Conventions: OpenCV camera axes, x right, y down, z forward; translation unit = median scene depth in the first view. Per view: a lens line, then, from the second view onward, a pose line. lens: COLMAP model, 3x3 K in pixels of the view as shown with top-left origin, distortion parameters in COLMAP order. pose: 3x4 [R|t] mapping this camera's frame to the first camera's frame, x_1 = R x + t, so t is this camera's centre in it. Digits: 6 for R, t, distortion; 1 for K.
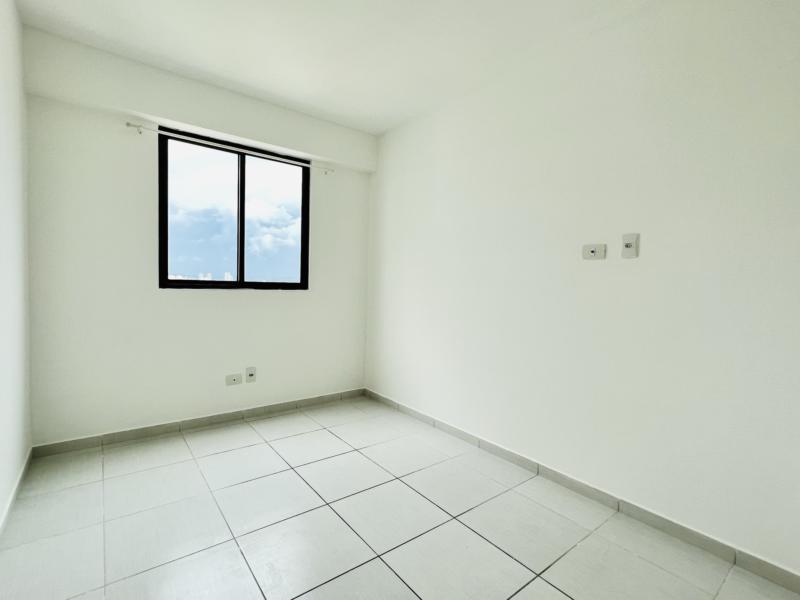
lens RADIAL K [[381.1, 0, 397.3], [0, 381.1, 296.6], [0, 0, 1]] dist [0.001638, 0.000083]
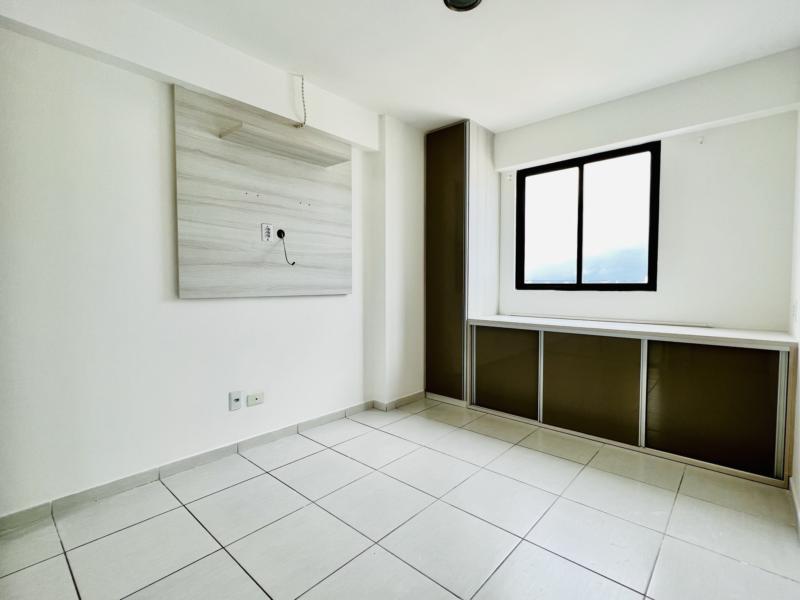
lens RADIAL K [[381.1, 0, 398.4], [0, 381.1, 297.2], [0, 0, 1]] dist [0.001638, 0.000083]
pose [[0.166776, 0.013801, -0.985898, 0.570547], [-0.027747, 0.999572, 0.009298, 0.003451], [0.985604, 0.025805, 0.167088, 0.313374]]
